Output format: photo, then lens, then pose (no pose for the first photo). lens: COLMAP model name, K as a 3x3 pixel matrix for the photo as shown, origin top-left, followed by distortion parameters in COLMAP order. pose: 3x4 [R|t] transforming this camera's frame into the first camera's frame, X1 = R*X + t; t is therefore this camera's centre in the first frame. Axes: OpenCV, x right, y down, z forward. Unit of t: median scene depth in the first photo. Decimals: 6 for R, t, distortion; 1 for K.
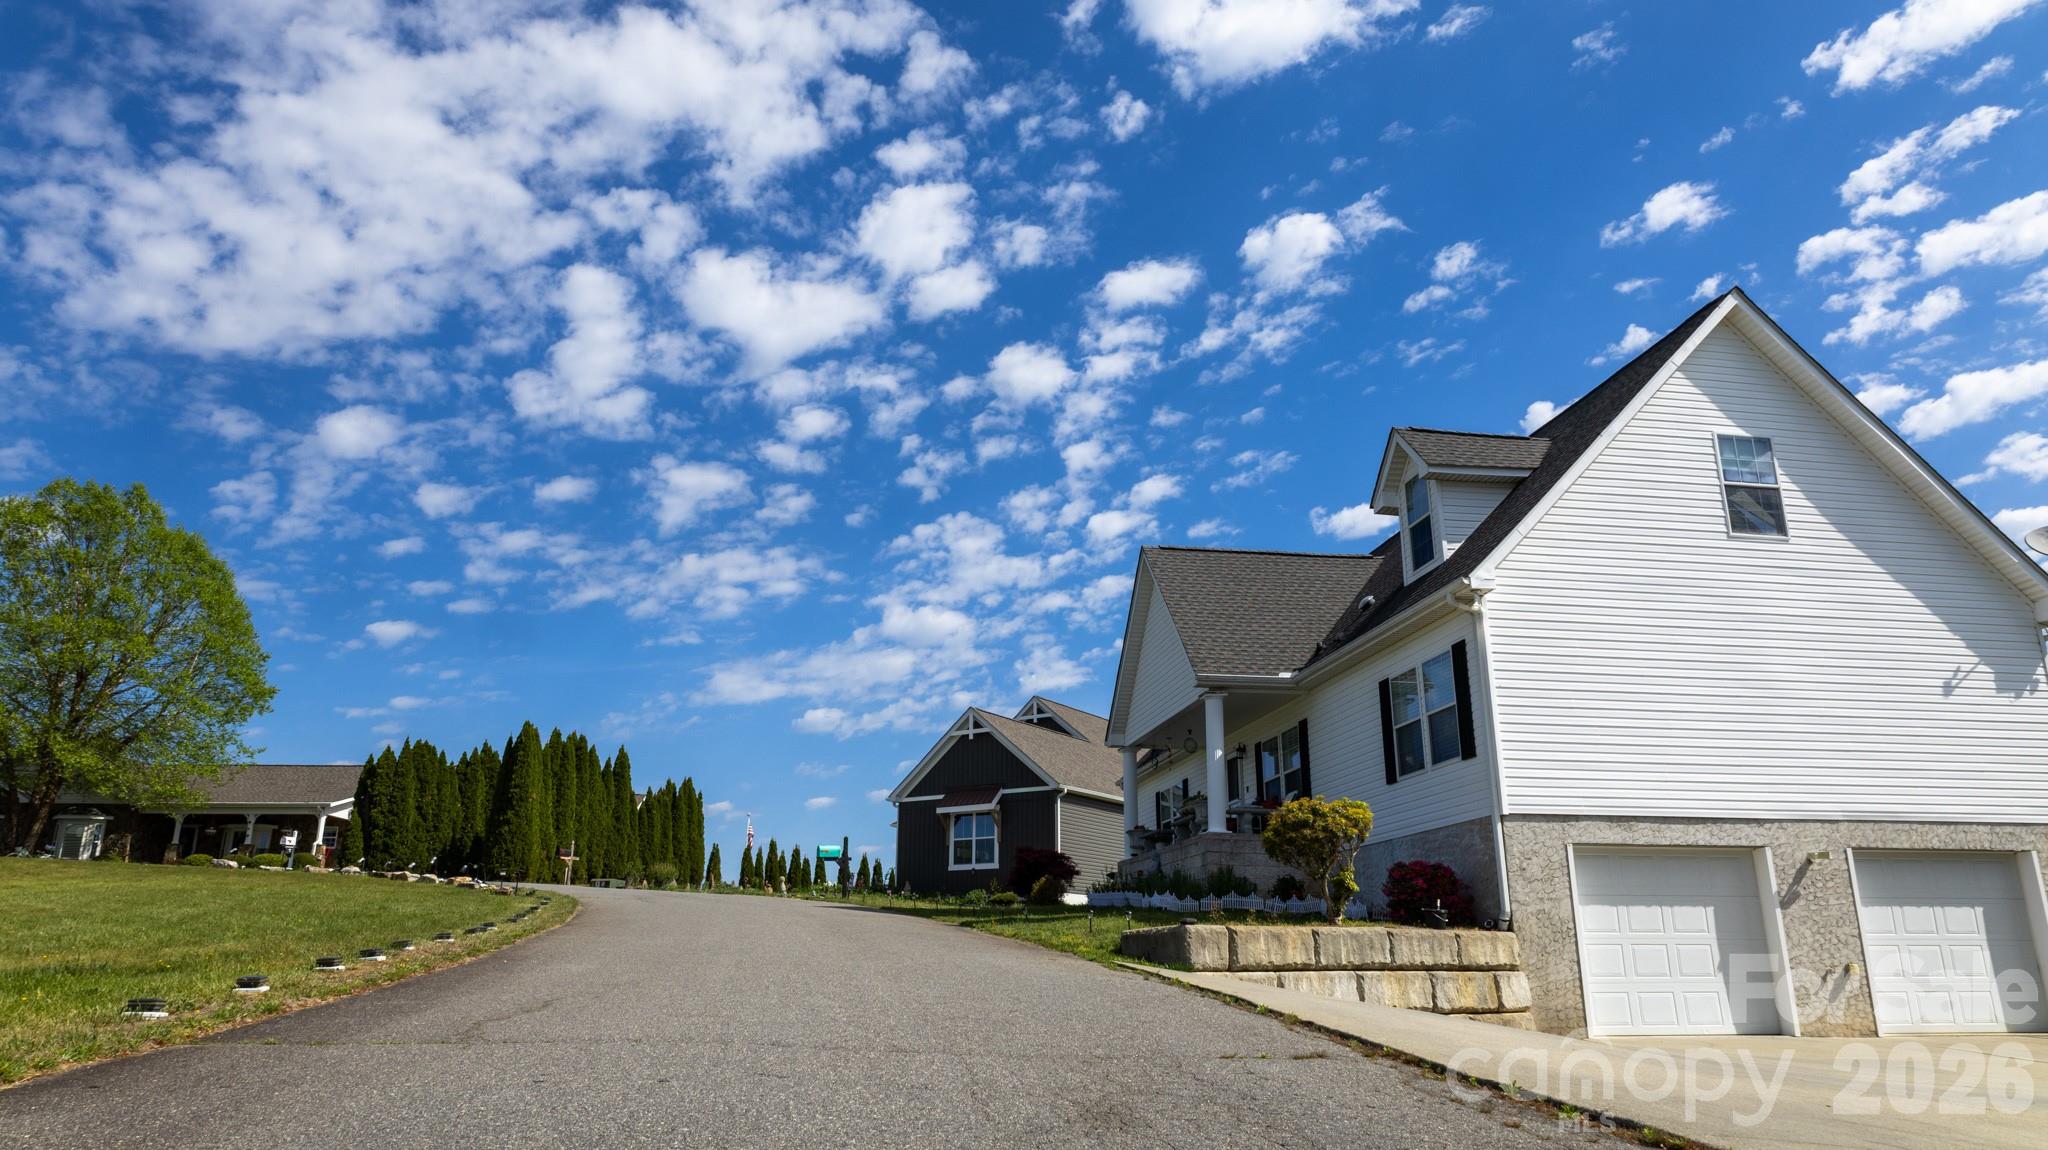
lens RADIAL K [[1362.9, 0, 1024.0], [0, 1362.9, 572.3], [0, 0, 1]] dist [-0.010241, -0.006361]
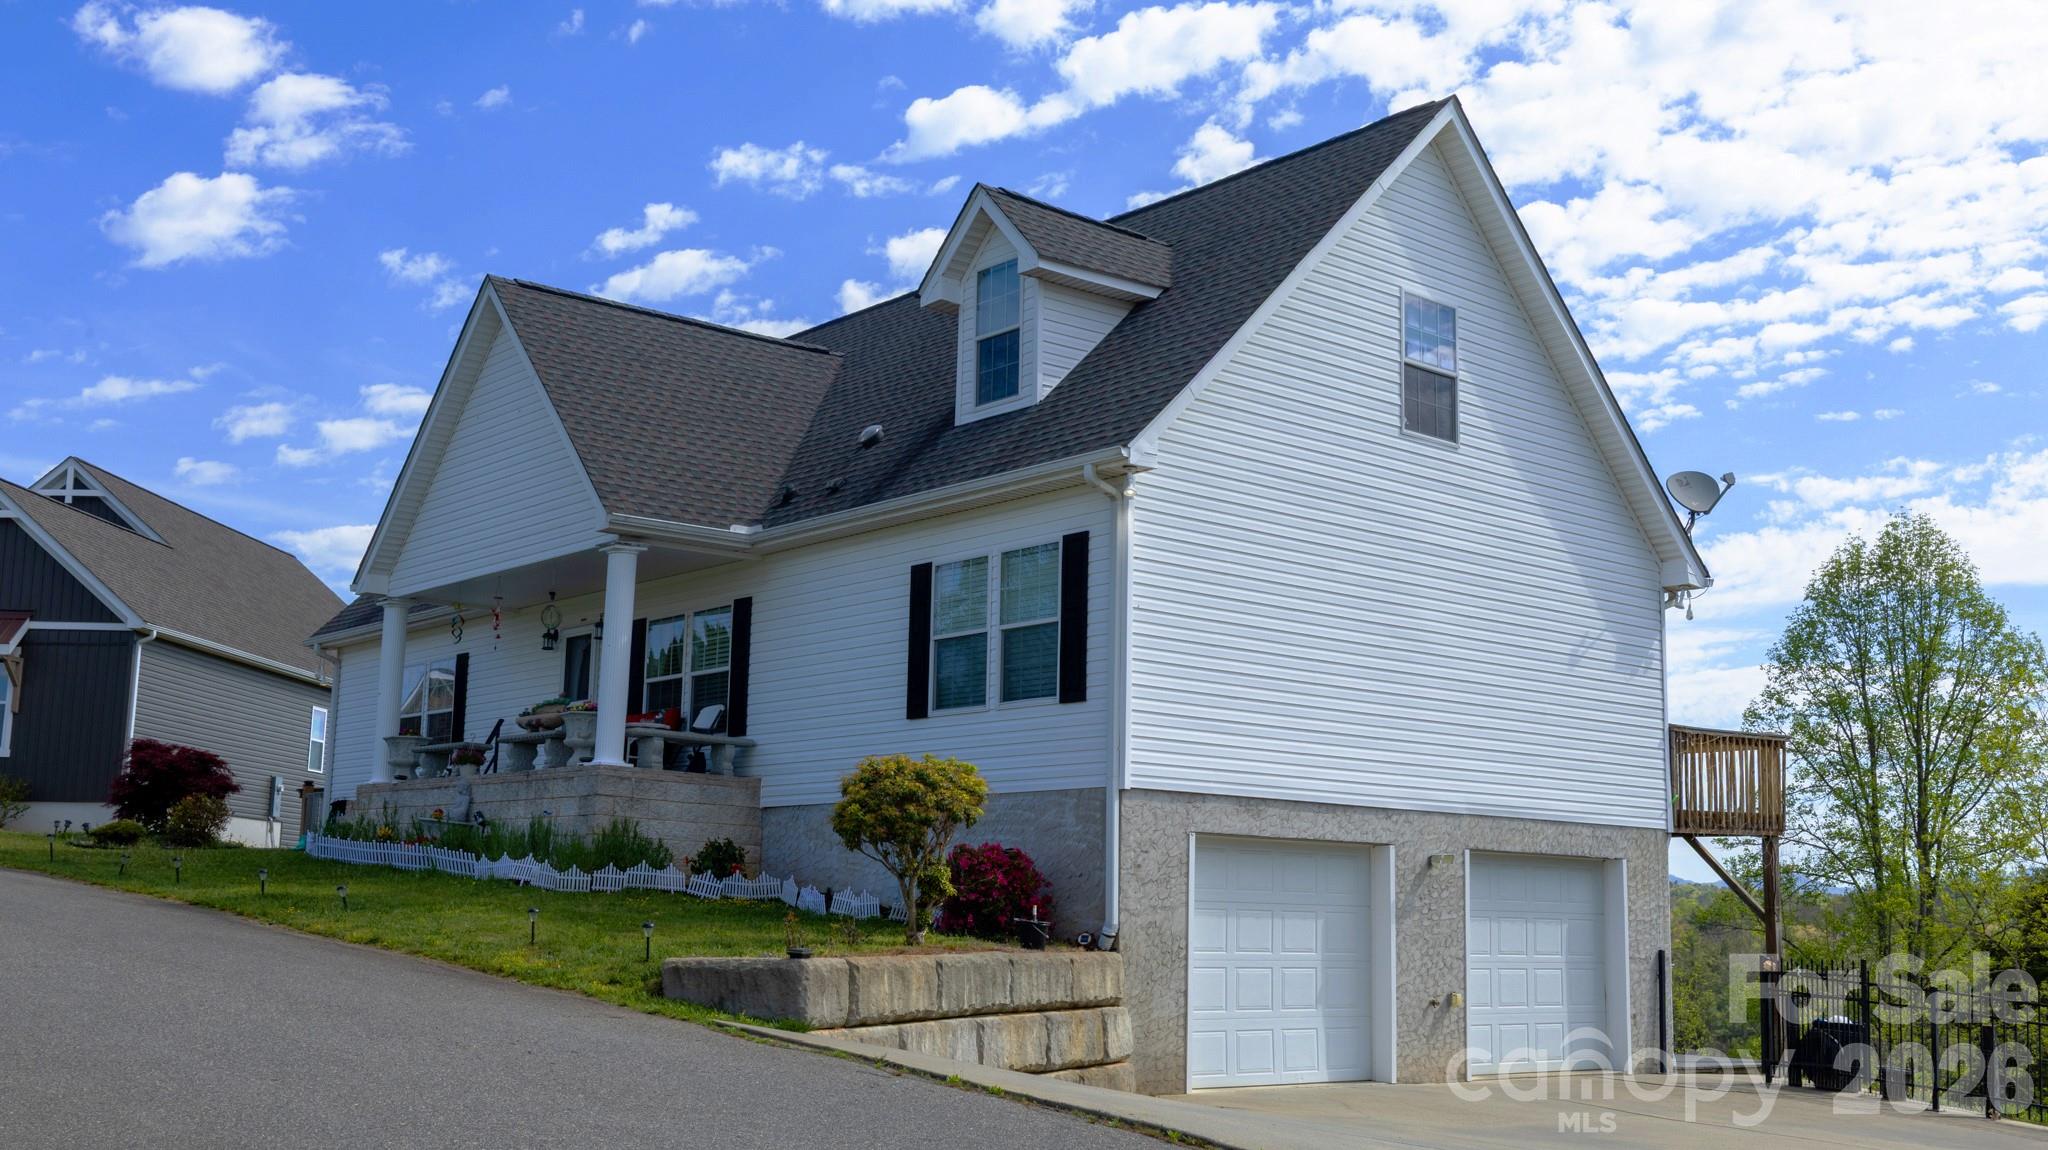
lens RADIAL K [[2095.0, 0, 1025.0], [0, 2095.0, 576.2], [0, 0, 1]] dist [-0.007349, 0.000000]
pose [[0.846468, 0.100332, 0.522902, -0.265770], [-0.171959, 0.980971, 0.090141, -0.018660], [-0.503908, -0.166219, 0.847613, 0.122388]]
